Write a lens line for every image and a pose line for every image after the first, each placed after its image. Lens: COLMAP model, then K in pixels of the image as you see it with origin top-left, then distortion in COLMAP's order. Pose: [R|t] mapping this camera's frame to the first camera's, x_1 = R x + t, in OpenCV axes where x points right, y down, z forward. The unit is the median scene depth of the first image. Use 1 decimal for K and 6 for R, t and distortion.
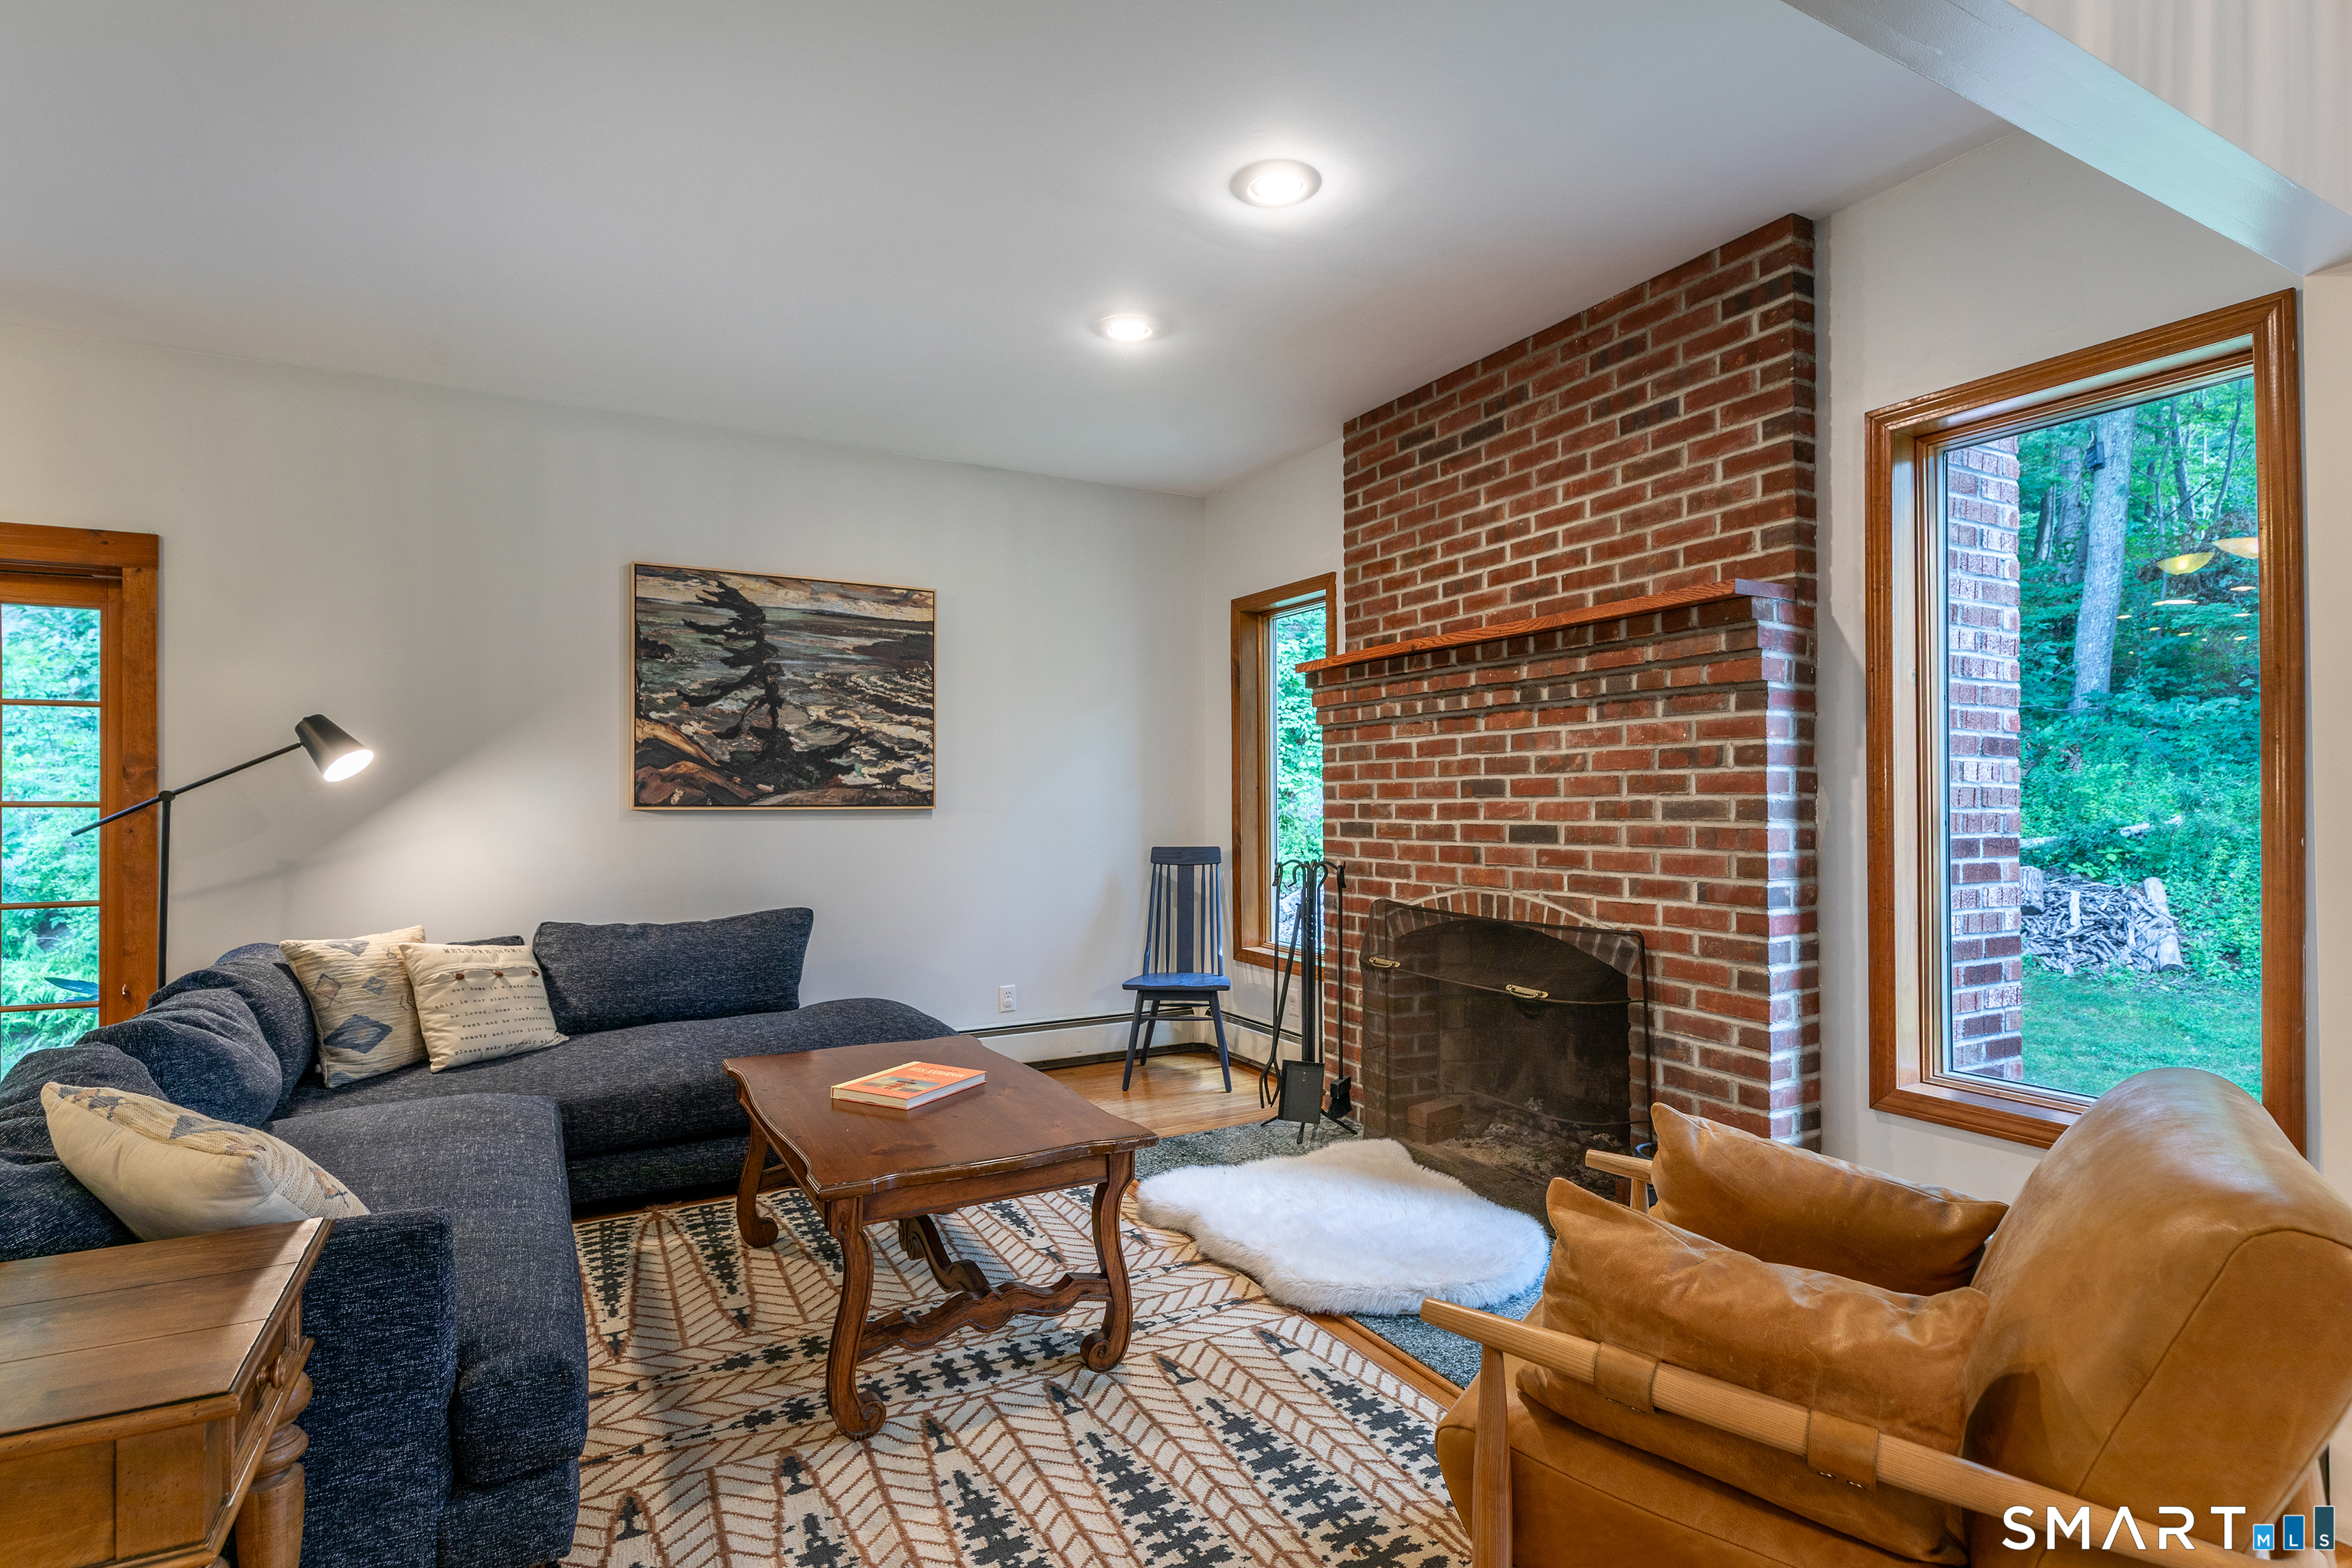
lens RADIAL K [[1137.0, 0, 1175.9], [0, 1137.0, 795.2], [0, 0, 1]] dist [0.004565, 0.000002]
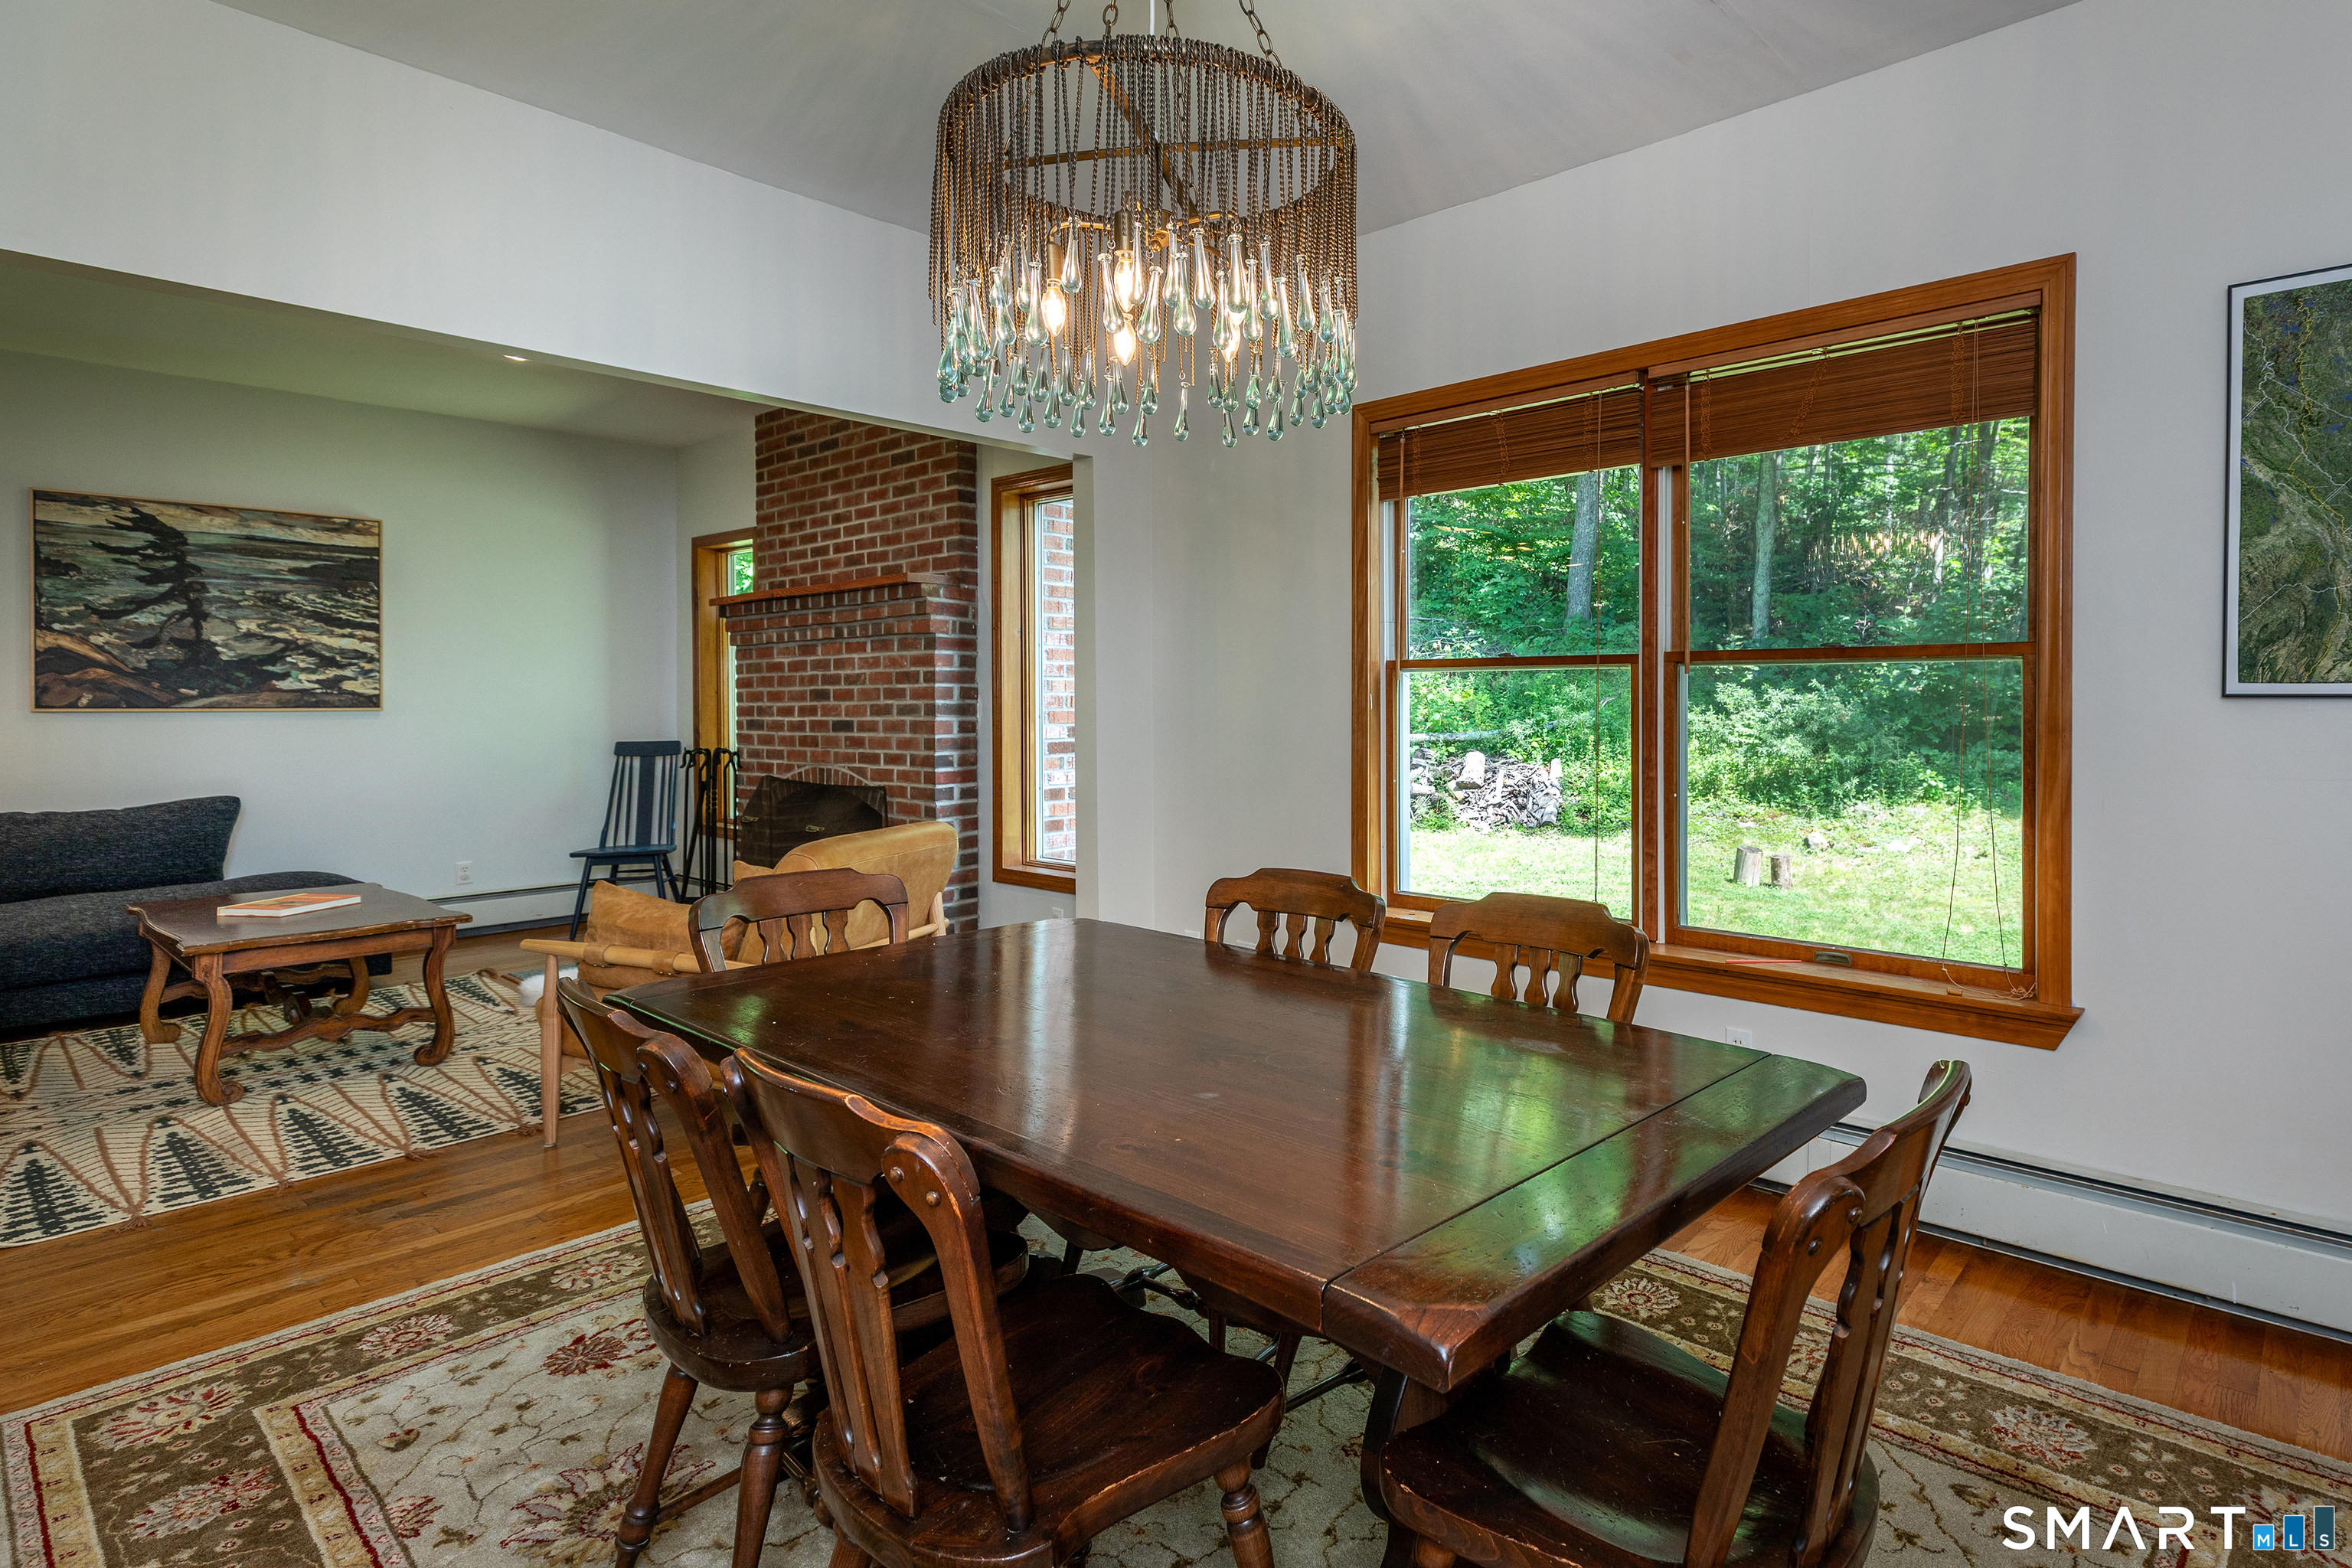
lens RADIAL K [[1198.2, 0, 1380.8], [0, 1198.2, 711.2], [0, 0, 1]] dist [0.000201, -0.005158]
pose [[0.921840, -0.002712, 0.387560, 0.294731], [-0.002480, 0.999914, 0.012895, -0.005947], [-0.387562, -0.012848, 0.921754, -0.596653]]
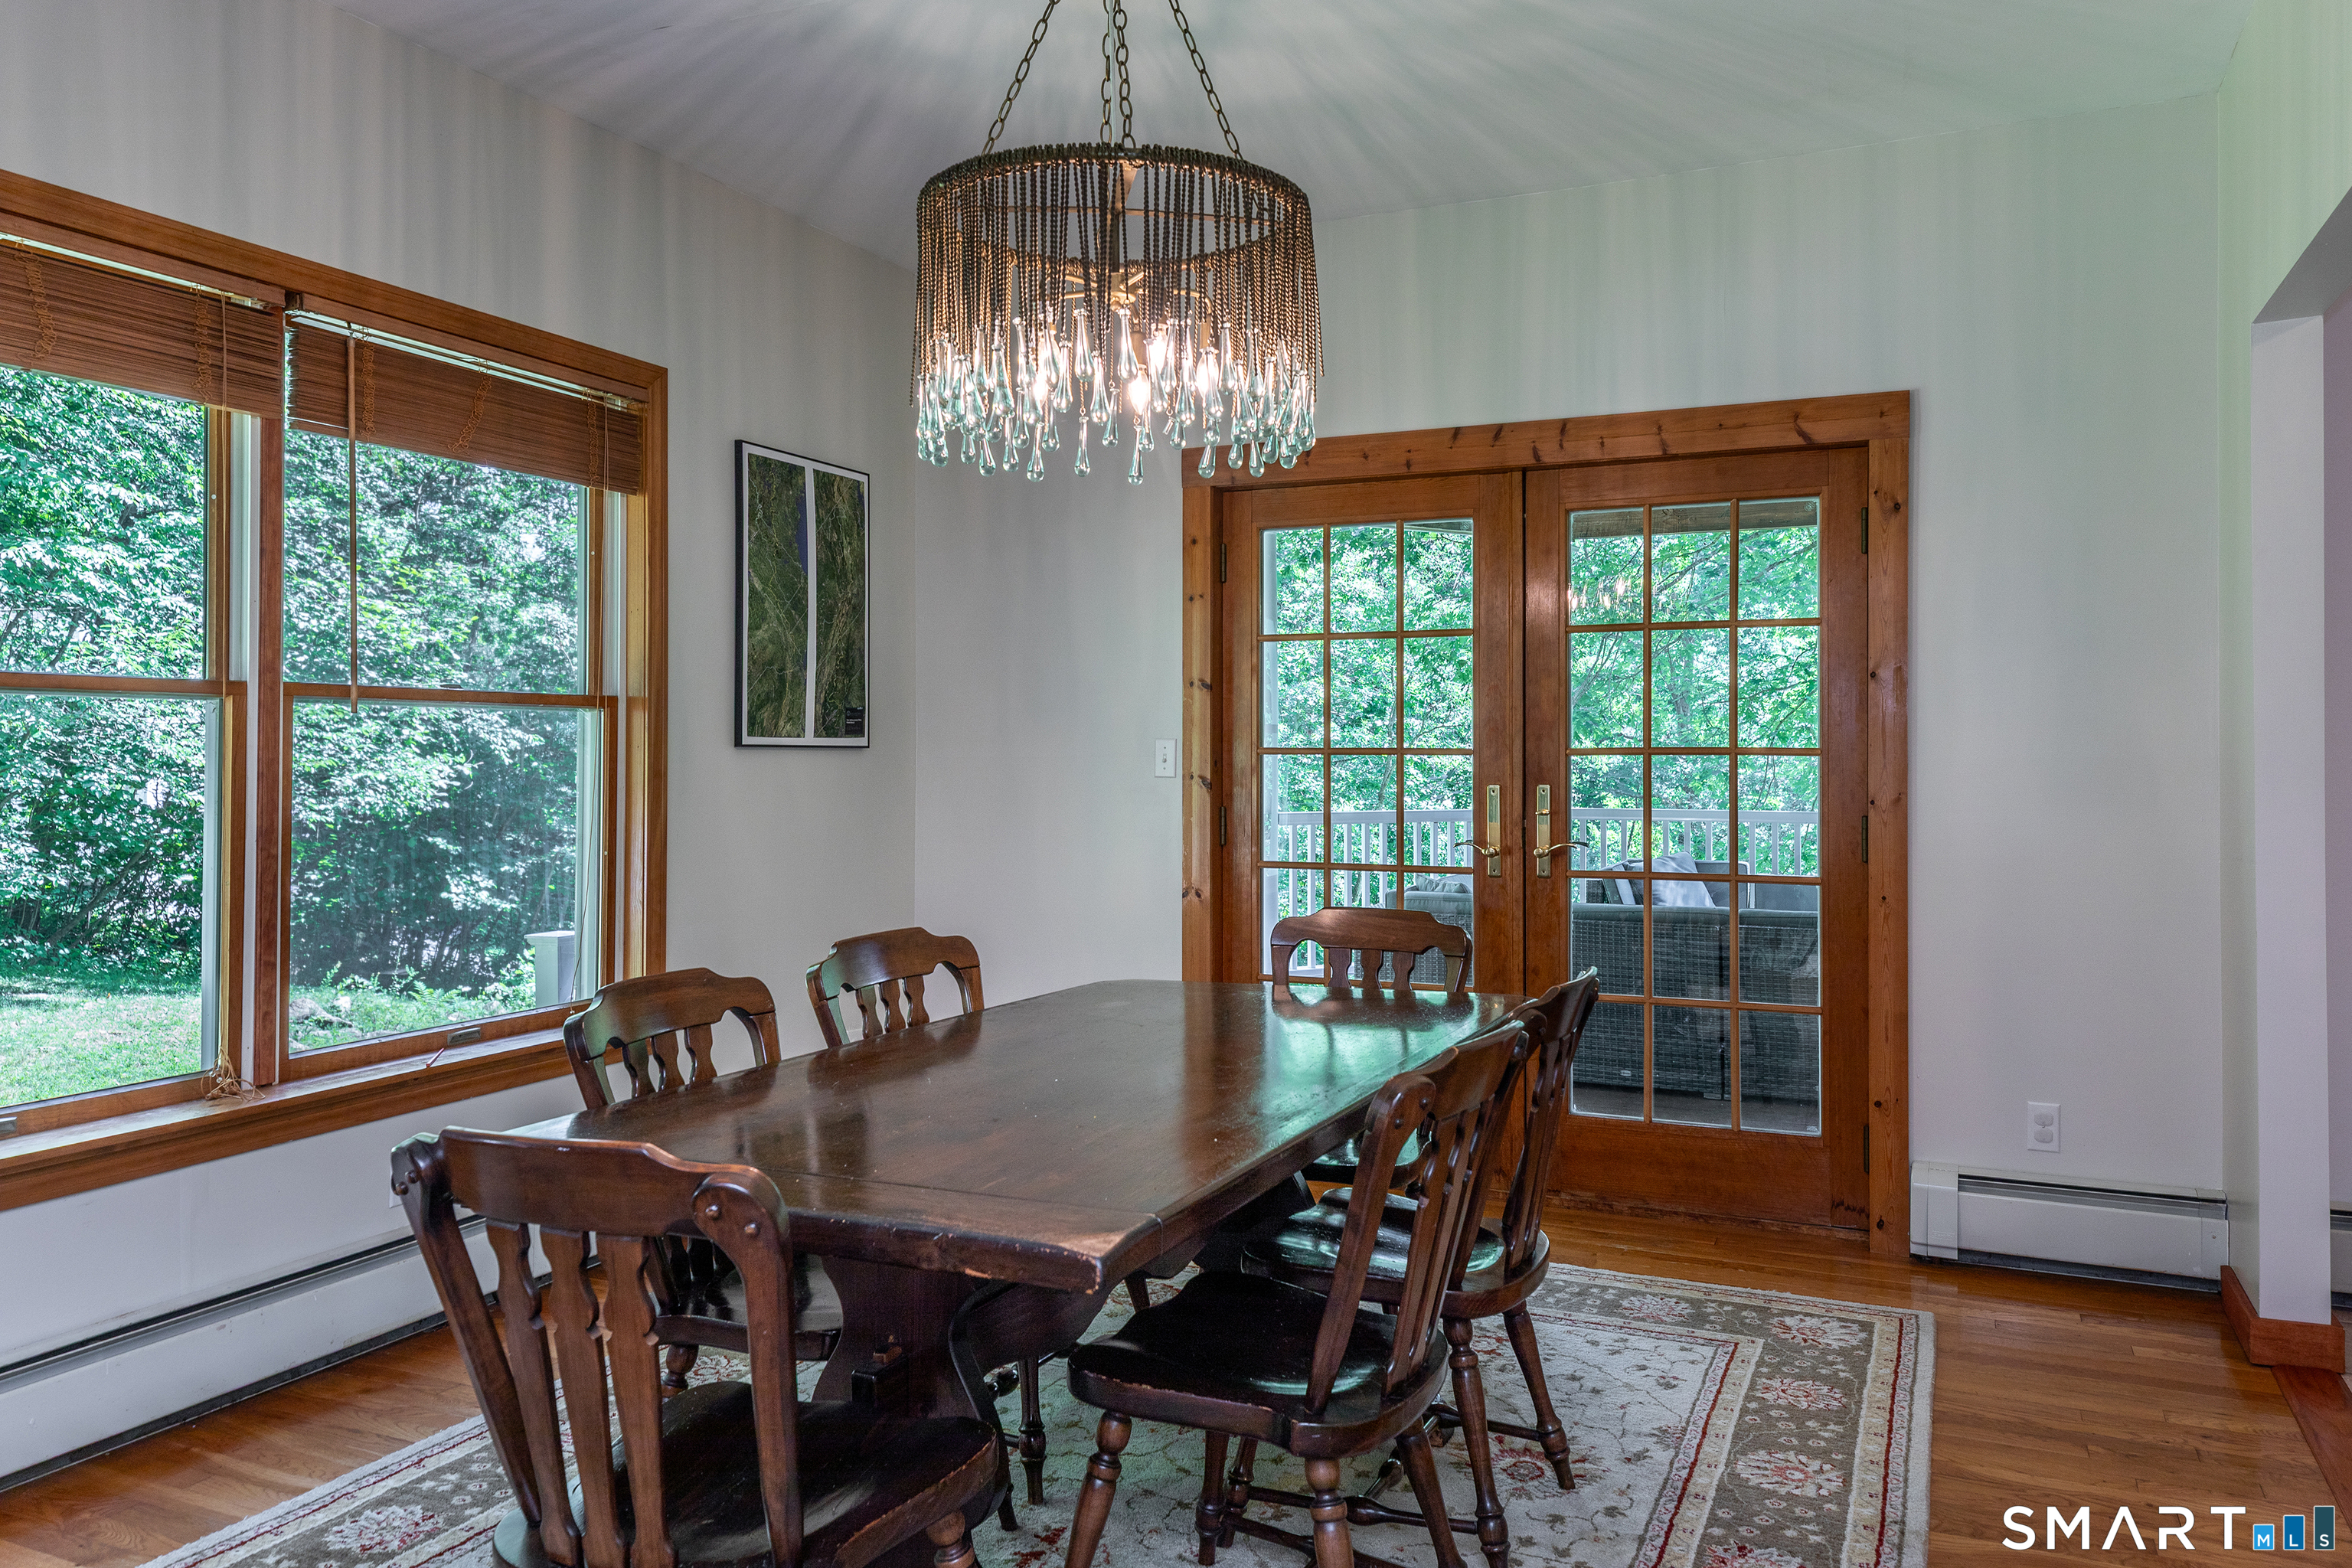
lens RADIAL K [[1612.0, 0, 1236.5], [0, 1612.0, 739.6], [0, 0, 1]] dist [0.003611, 0.001625]
pose [[-0.621757, 0.008792, 0.783161, -0.106661], [-0.001199, 0.999925, -0.012178, 0.000737], [-0.783209, -0.008510, -0.621700, 0.161820]]
